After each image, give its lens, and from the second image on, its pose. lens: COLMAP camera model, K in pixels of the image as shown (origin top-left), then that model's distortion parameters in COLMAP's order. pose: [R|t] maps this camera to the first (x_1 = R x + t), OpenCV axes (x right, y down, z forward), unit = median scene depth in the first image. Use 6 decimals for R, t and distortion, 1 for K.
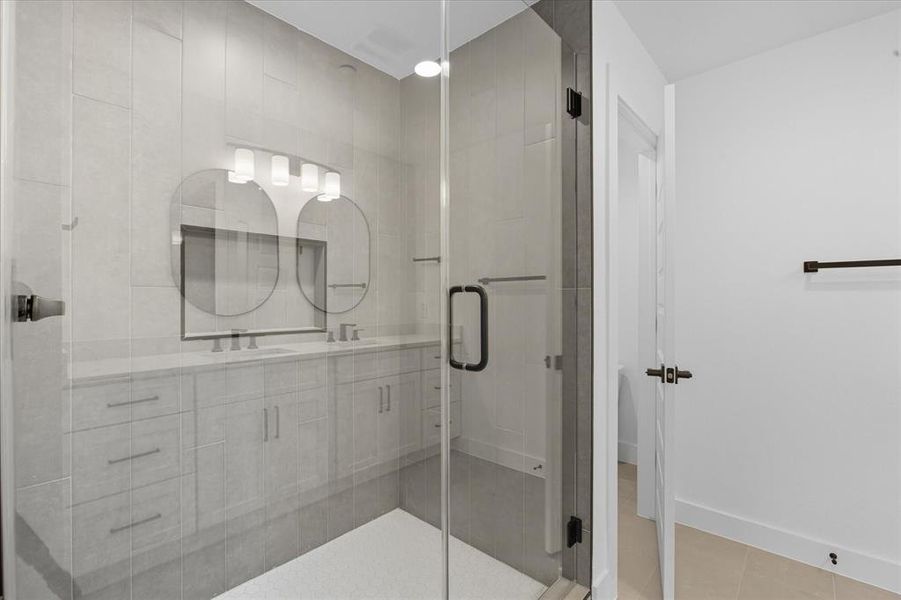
lens RADIAL K [[403.2, 0, 449.0], [0, 403.2, 301.1], [0, 0, 1]] dist [-0.001416, 0.001702]
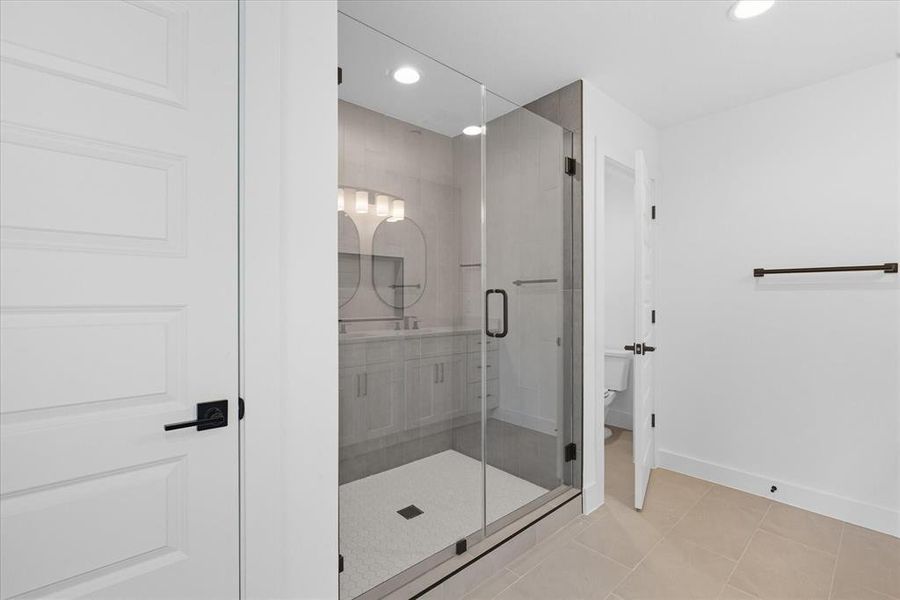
lens RADIAL K [[402.8, 0, 452.4], [0, 402.8, 306.1], [0, 0, 1]] dist [-0.001416, 0.001702]
pose [[0.995642, 0.001027, -0.093257, 0.009661], [0.000426, 0.999879, 0.015554, 0.004316], [0.093262, -0.015526, 0.995521, -0.415311]]
